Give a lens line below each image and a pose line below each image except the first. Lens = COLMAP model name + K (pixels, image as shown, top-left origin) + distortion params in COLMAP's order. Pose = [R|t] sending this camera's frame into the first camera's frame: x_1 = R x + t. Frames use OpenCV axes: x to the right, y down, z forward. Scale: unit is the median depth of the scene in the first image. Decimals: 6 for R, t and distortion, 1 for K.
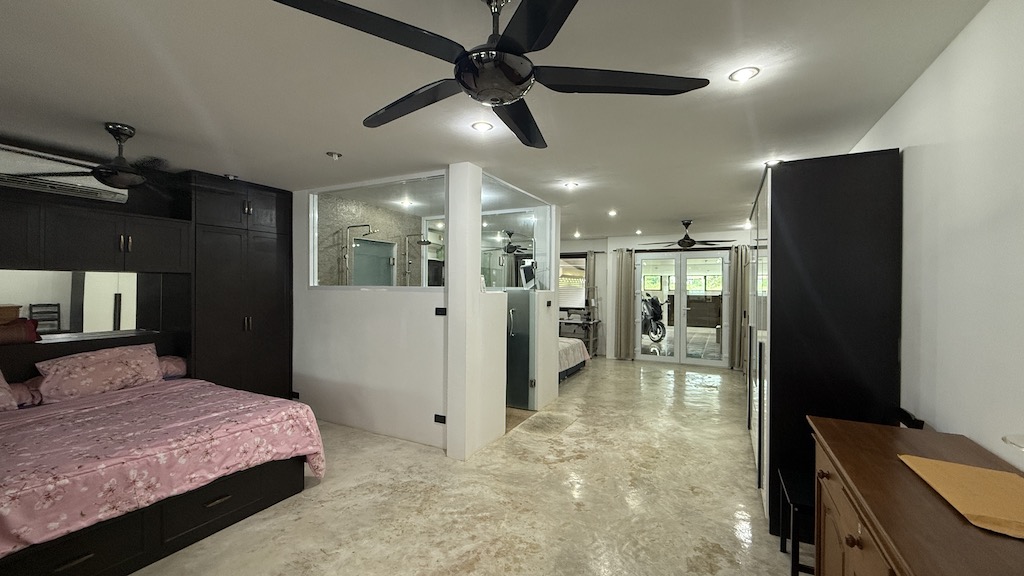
lens RADIAL K [[410.4, 0, 510.1], [0, 410.4, 287.0], [0, 0, 1]] dist [-0.000665, -0.000041]
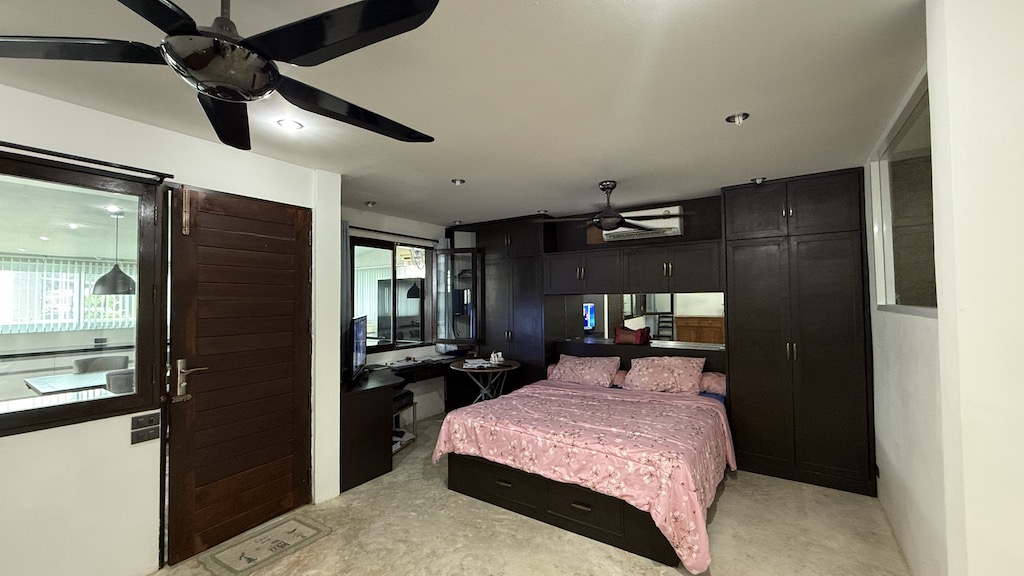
lens RADIAL K [[410.4, 0, 510.1], [0, 410.4, 287.0], [0, 0, 1]] dist [-0.000665, -0.000041]
pose [[-0.119121, -0.037938, -0.992155, 0.390693], [0.004938, 0.999235, -0.038801, -0.015080], [0.992867, -0.009521, -0.118843, 0.912429]]
